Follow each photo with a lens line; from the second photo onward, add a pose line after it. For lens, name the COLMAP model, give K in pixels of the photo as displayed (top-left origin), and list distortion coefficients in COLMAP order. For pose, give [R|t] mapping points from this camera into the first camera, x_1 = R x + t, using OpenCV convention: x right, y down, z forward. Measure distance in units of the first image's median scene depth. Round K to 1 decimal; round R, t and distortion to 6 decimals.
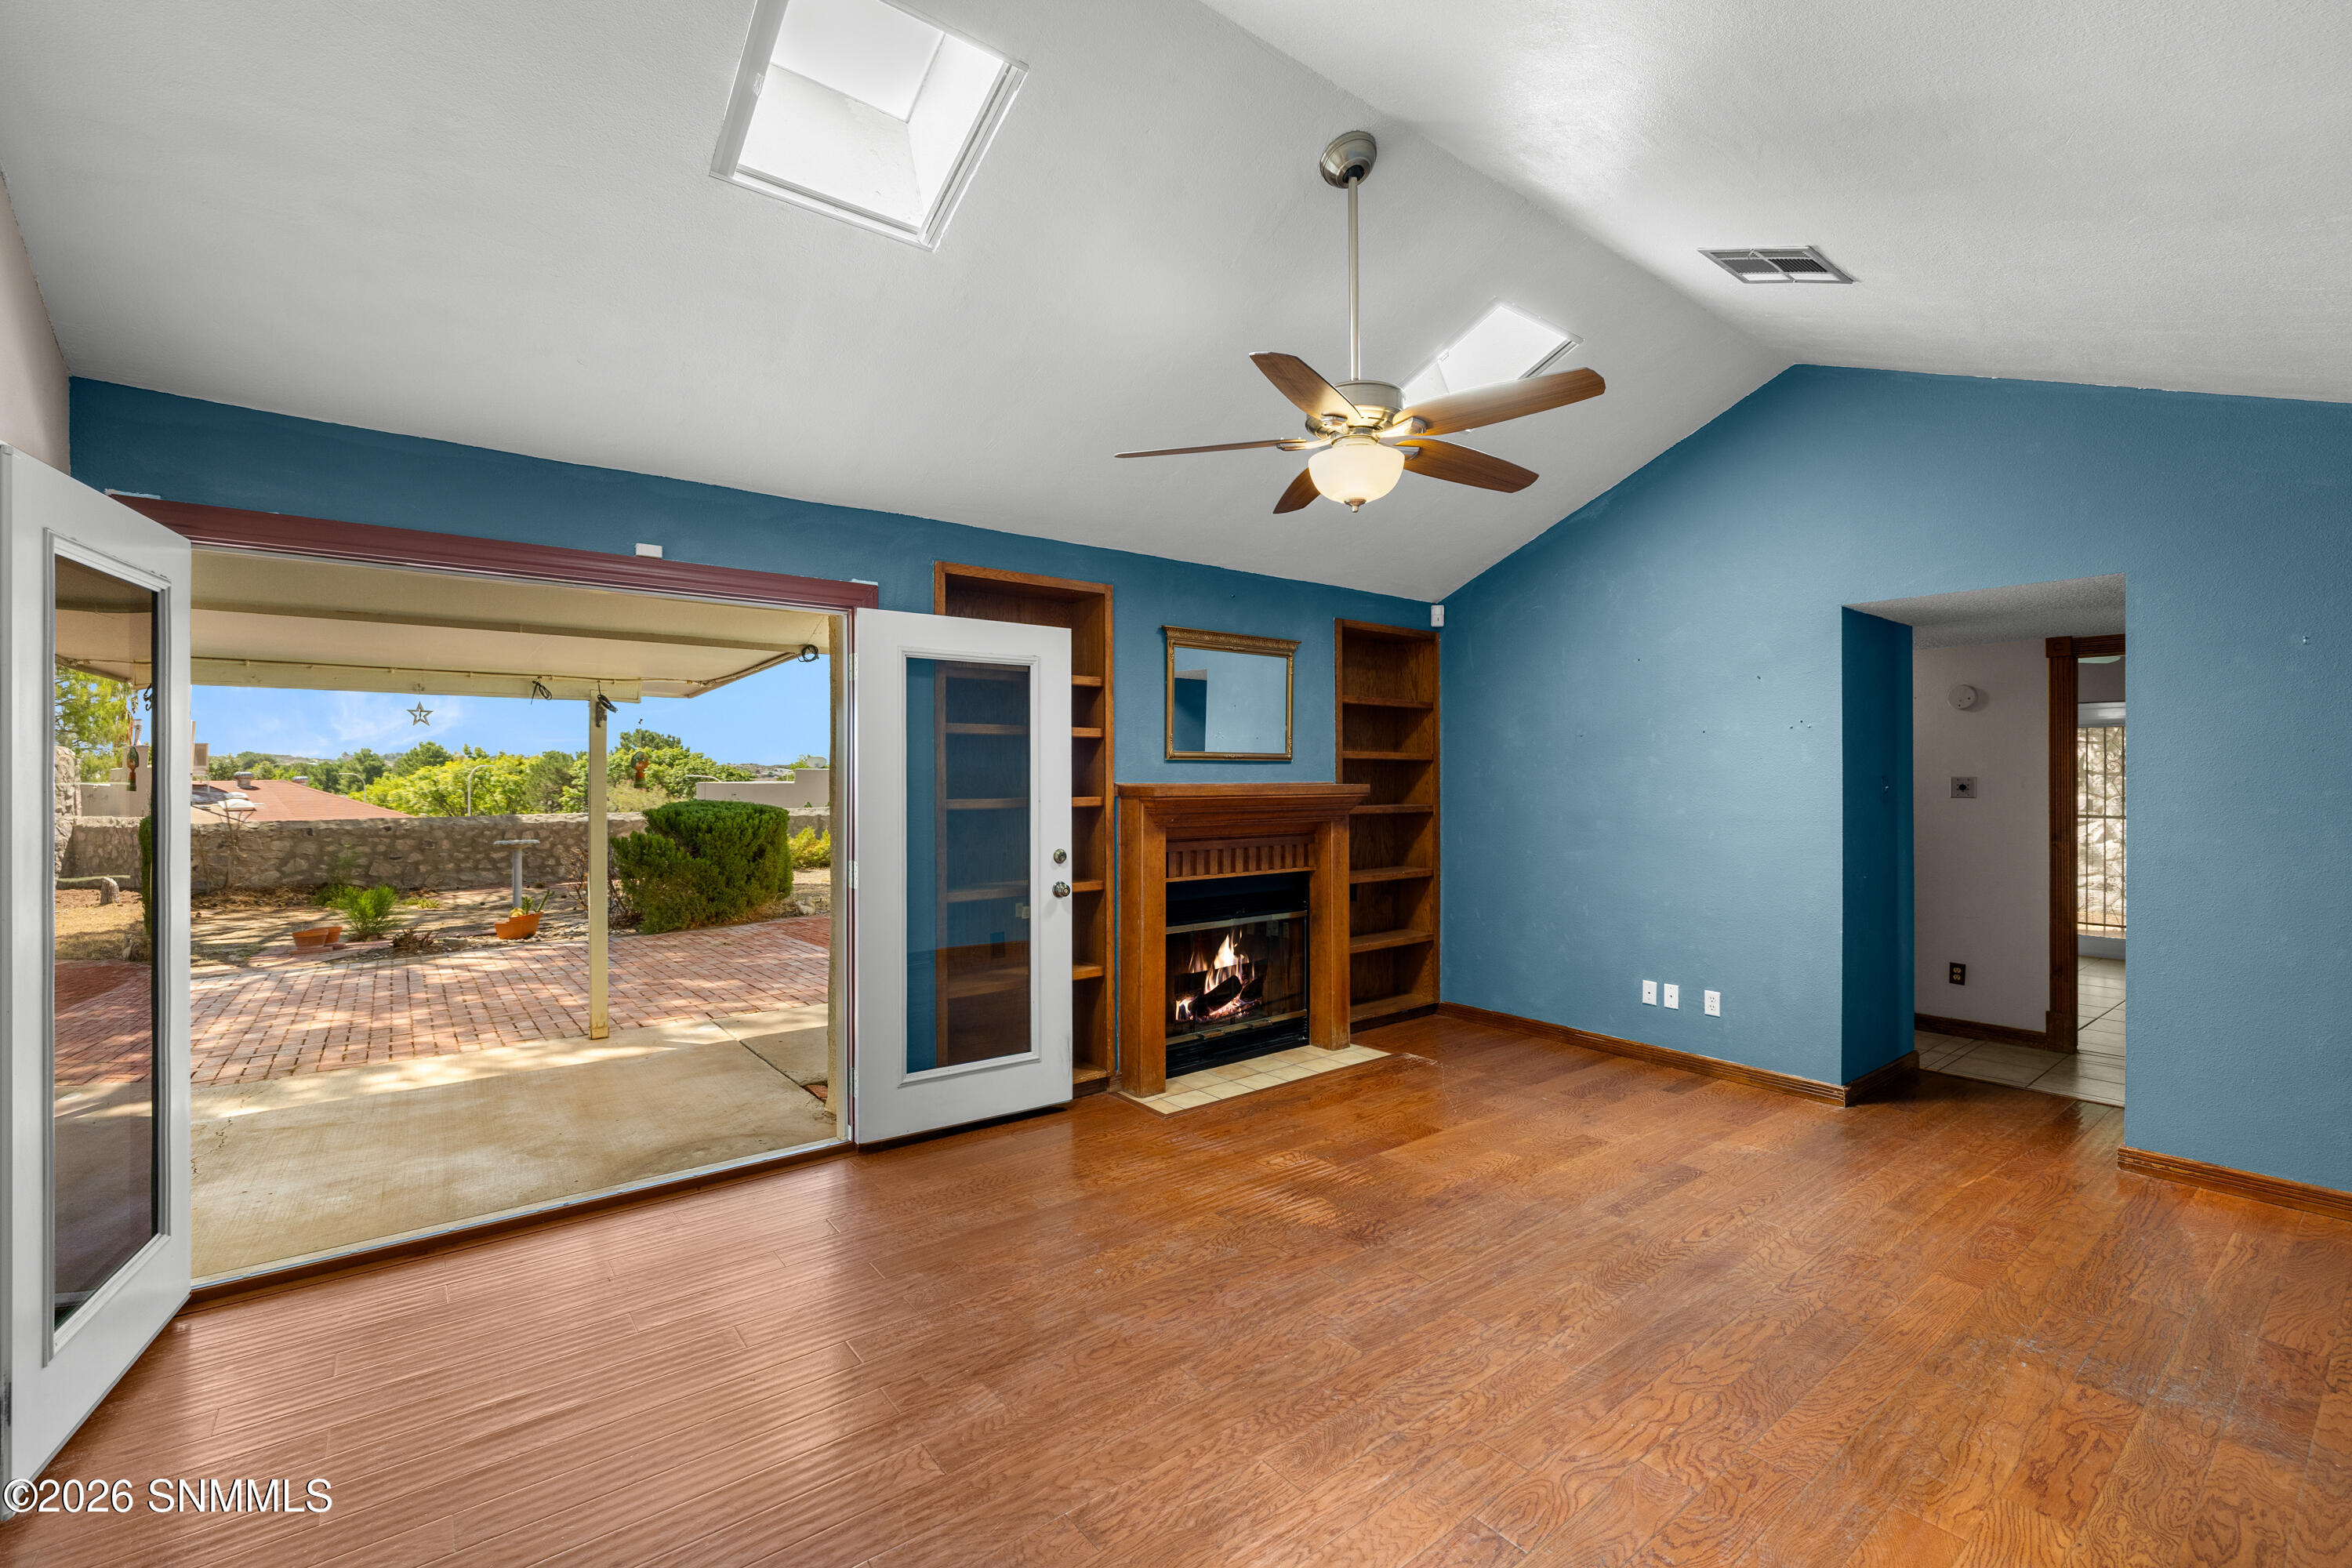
lens RADIAL K [[1001.2, 0, 1178.0], [0, 1001.2, 757.8], [0, 0, 1]] dist [0.001952, 0.000261]
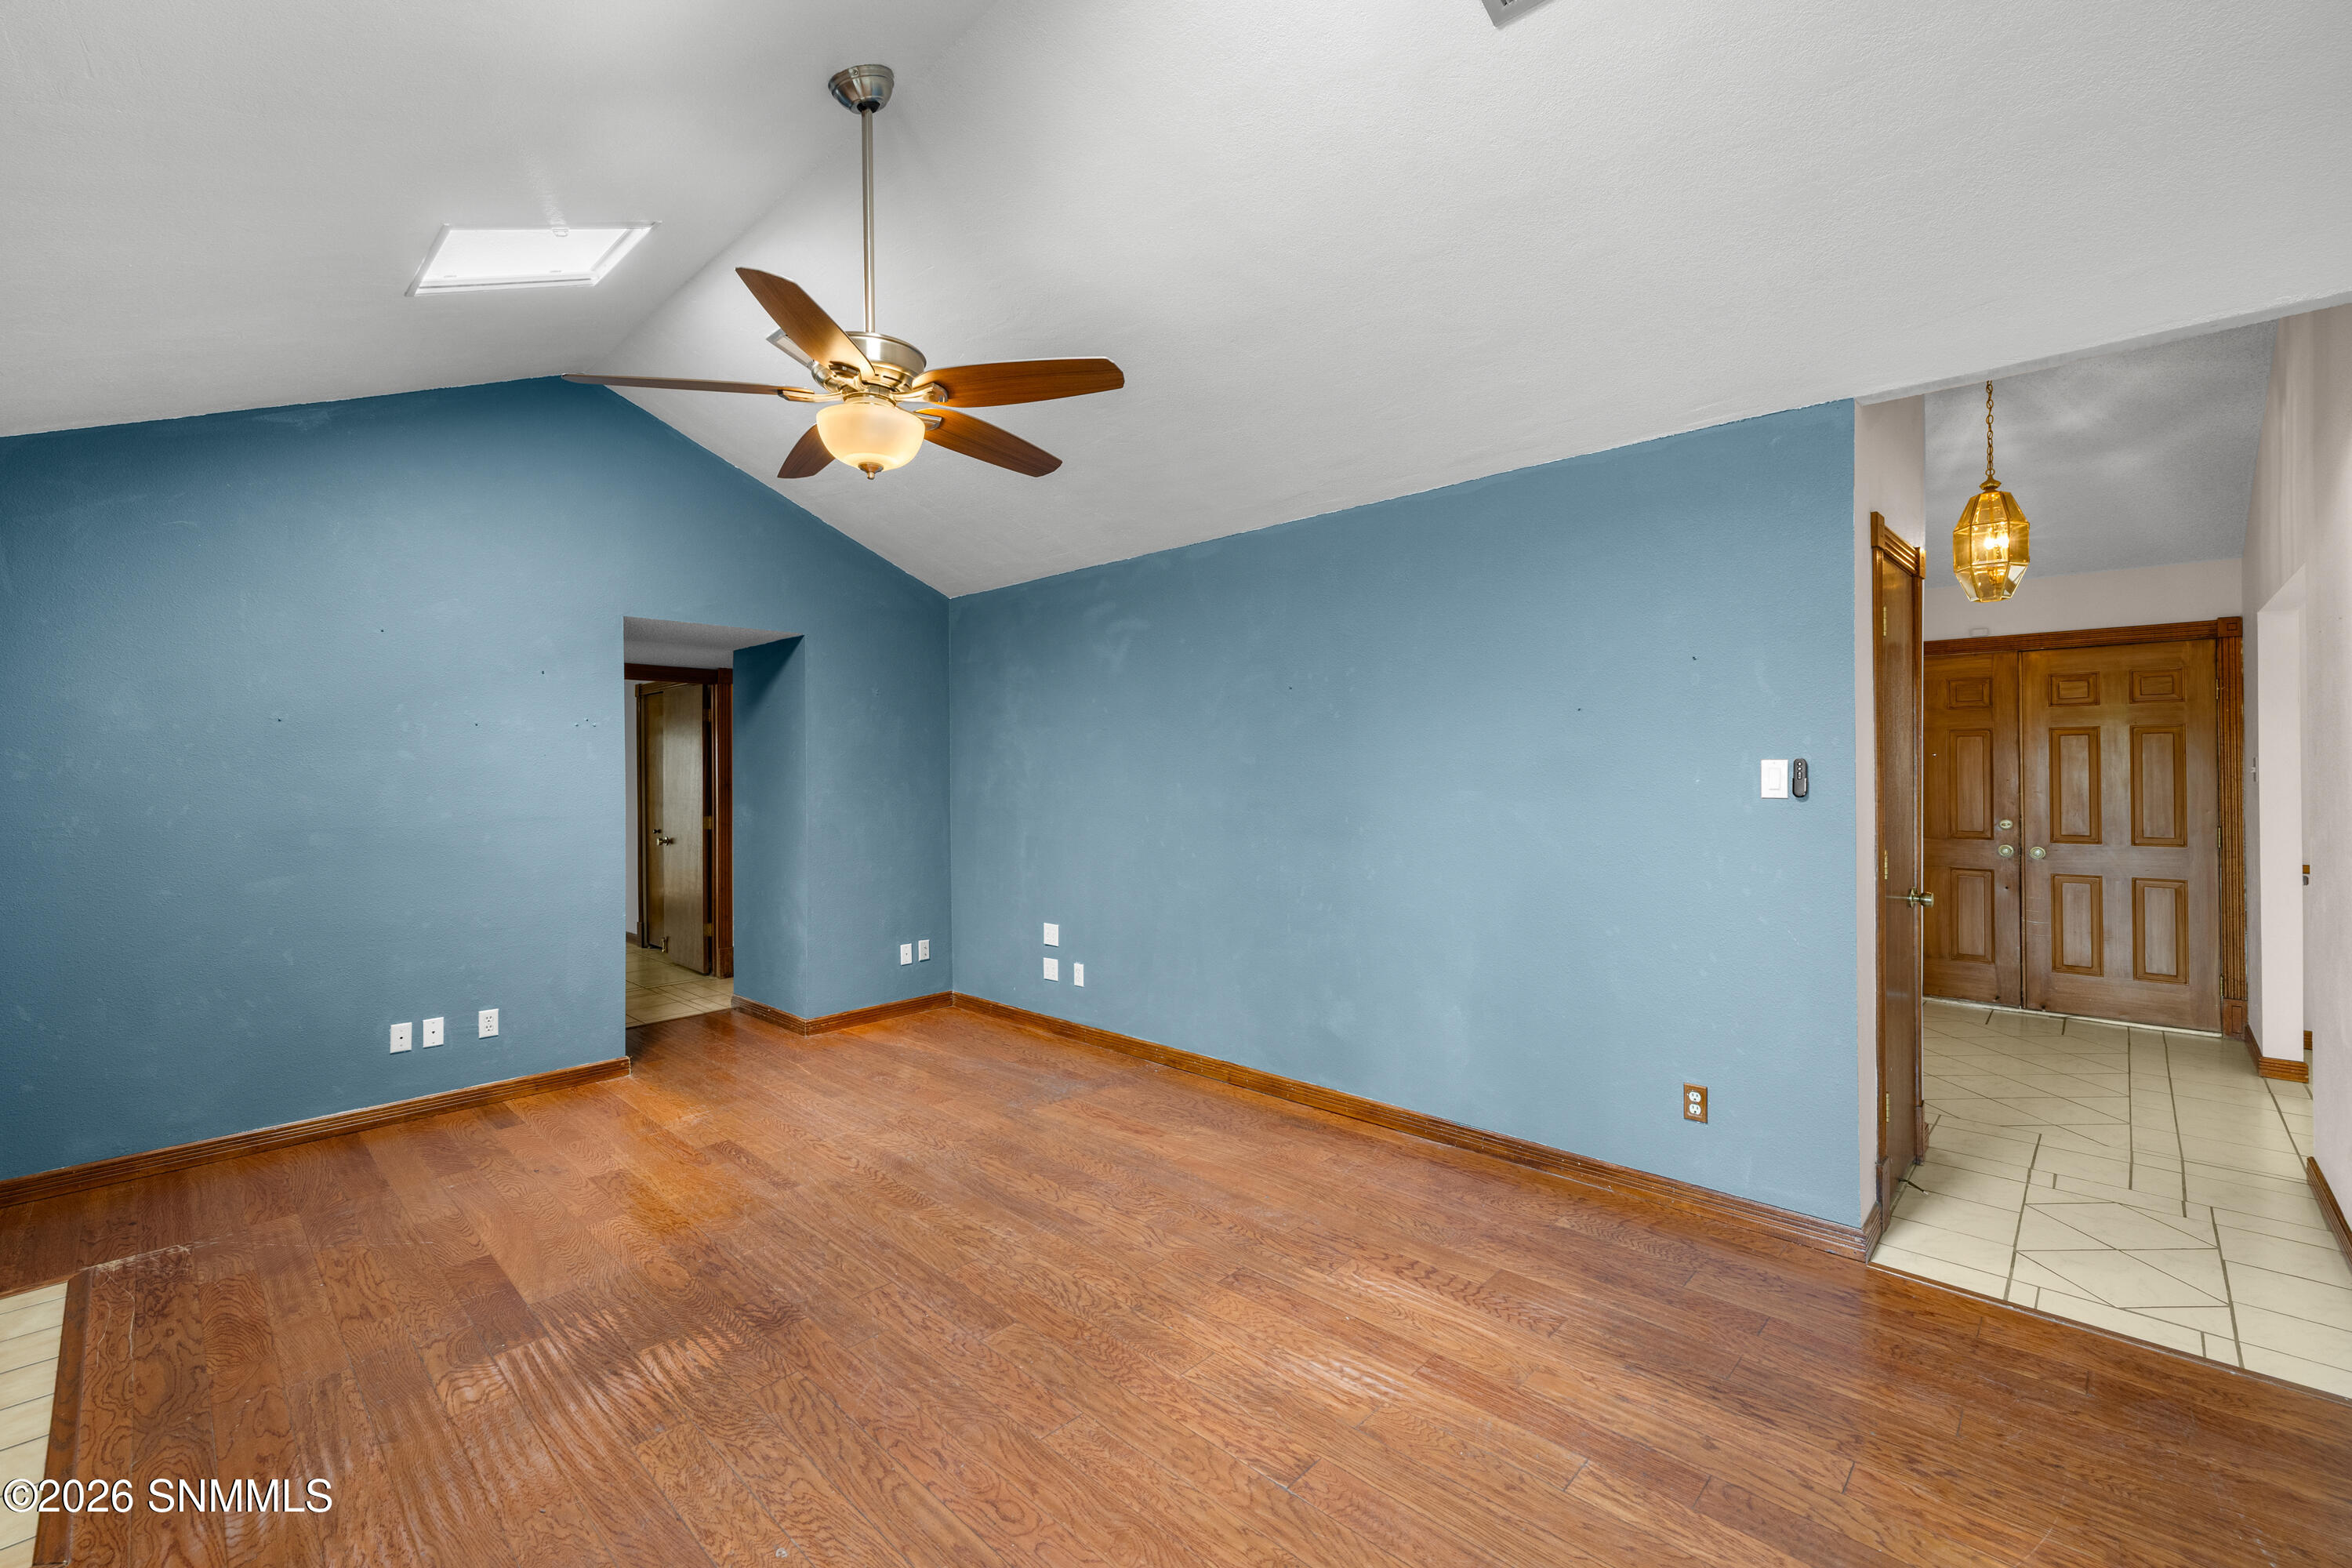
lens RADIAL K [[984.0, 0, 1178.9], [0, 984.0, 749.6], [0, 0, 1]] dist [0.001829, 0.000215]
pose [[-0.147881, 0.021016, 0.988782, -0.615222], [-0.010552, 0.999684, -0.022826, 0.014503], [-0.988949, -0.013810, -0.147613, 0.706294]]
